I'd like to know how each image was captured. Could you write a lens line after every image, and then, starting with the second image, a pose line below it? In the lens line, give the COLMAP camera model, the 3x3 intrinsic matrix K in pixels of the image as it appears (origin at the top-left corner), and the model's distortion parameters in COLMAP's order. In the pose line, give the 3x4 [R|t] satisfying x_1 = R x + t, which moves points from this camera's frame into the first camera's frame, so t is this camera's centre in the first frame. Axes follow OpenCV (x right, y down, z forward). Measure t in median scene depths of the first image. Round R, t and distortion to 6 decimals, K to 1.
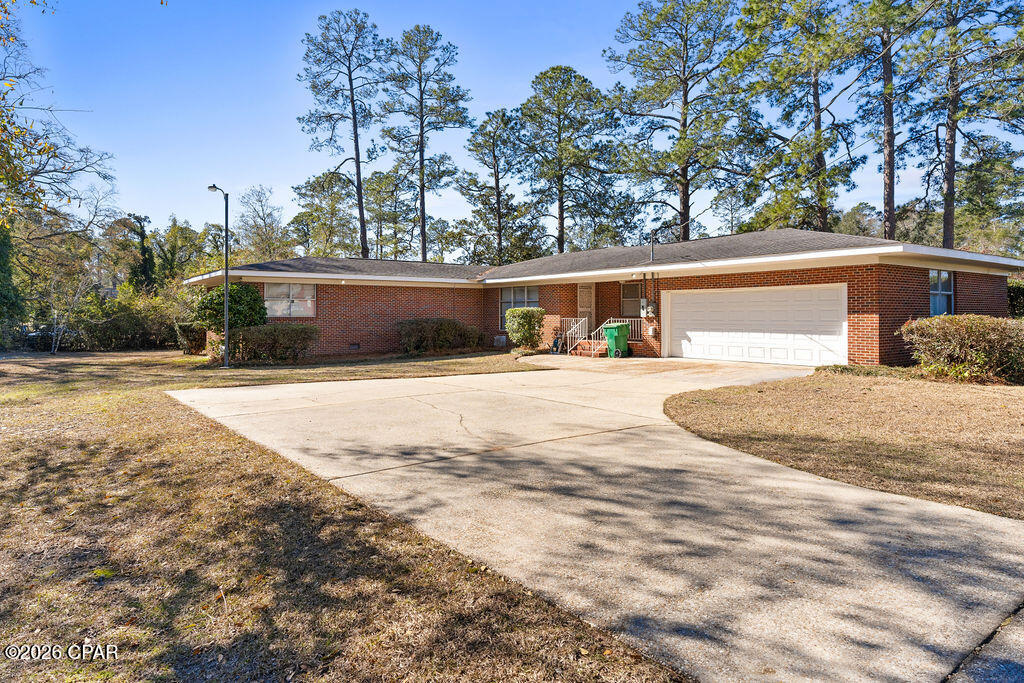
lens RADIAL K [[590.7, 0, 507.7], [0, 590.7, 311.3], [0, 0, 1]] dist [-0.002767, -0.001519]
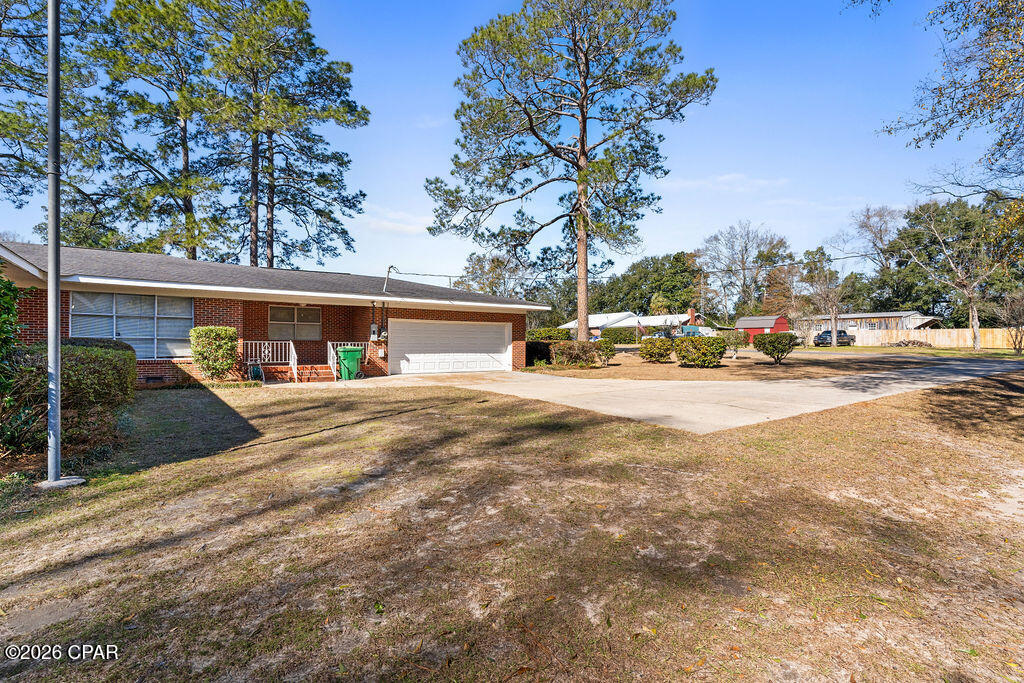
lens RADIAL K [[493.1, 0, 504.8], [0, 493.1, 348.7], [0, 0, 1]] dist [-0.000703, -0.001529]
pose [[0.030901, -0.001352, 0.999522, -0.256484], [-0.009456, 0.999954, 0.001645, 0.007622], [-0.999478, -0.009502, 0.030887, 0.269703]]
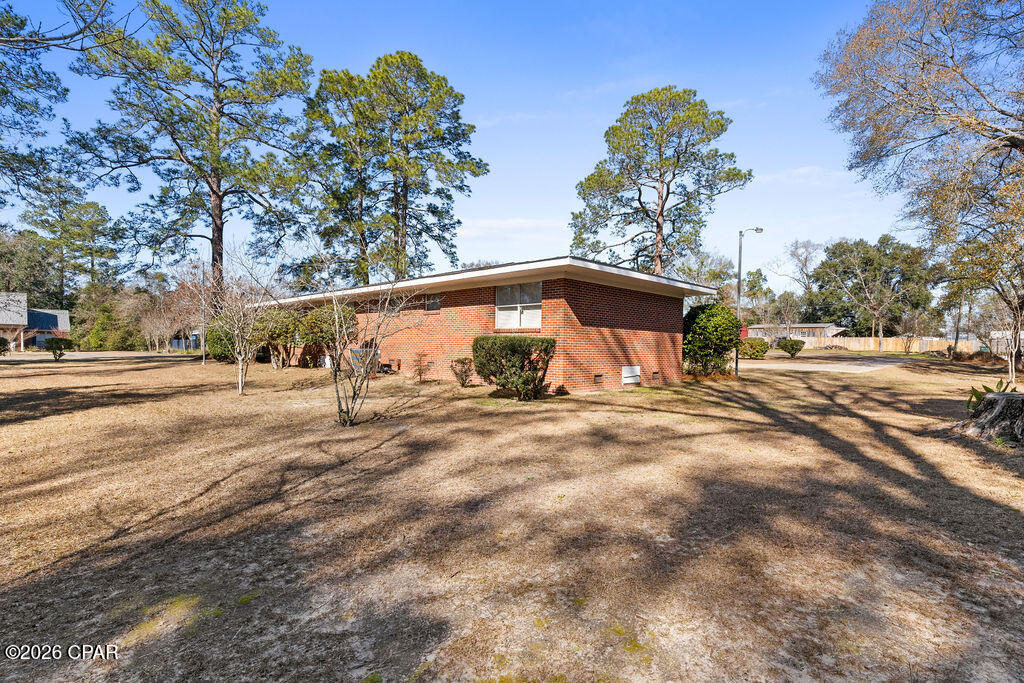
lens RADIAL K [[493.1, 0, 512.1], [0, 493.1, 368.9], [0, 0, 1]] dist [-0.000703, -0.001529]
pose [[-0.133812, -0.045013, 0.989984, -0.471469], [-0.024442, 0.998814, 0.042111, 0.014682], [-0.990705, -0.018563, -0.134754, 0.533809]]
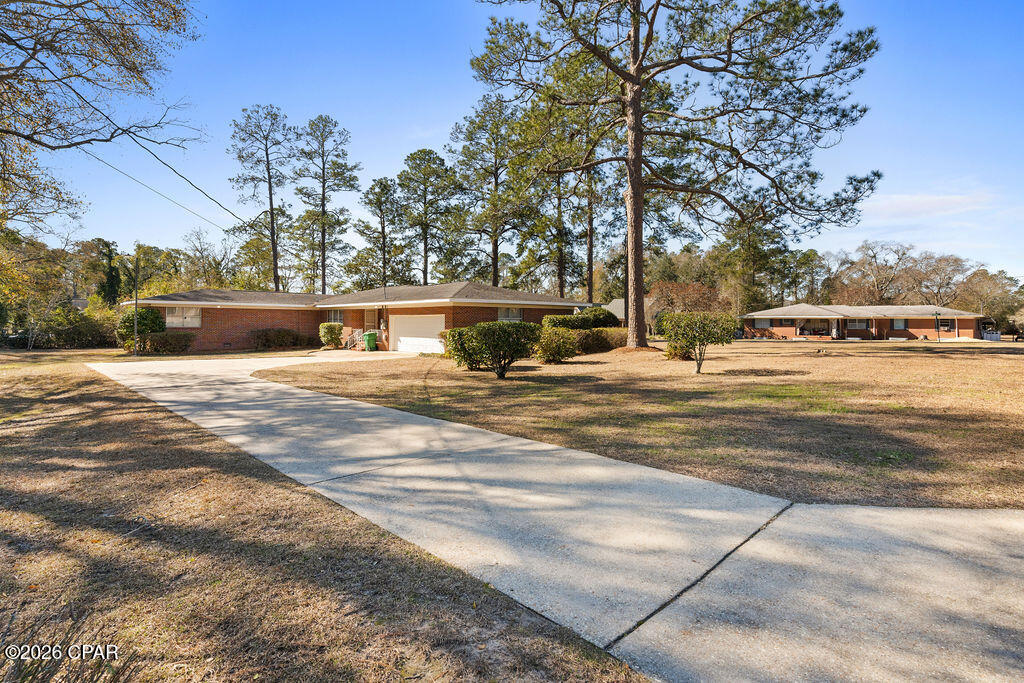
lens RADIAL K [[493.1, 0, 504.4], [0, 493.1, 320.4], [0, 0, 1]] dist [-0.000703, -0.001529]
pose [[0.993854, 0.009642, 0.110277, 0.163985], [-0.009732, 0.999953, 0.000279, -0.008073], [-0.110269, -0.001350, 0.993901, -0.212111]]
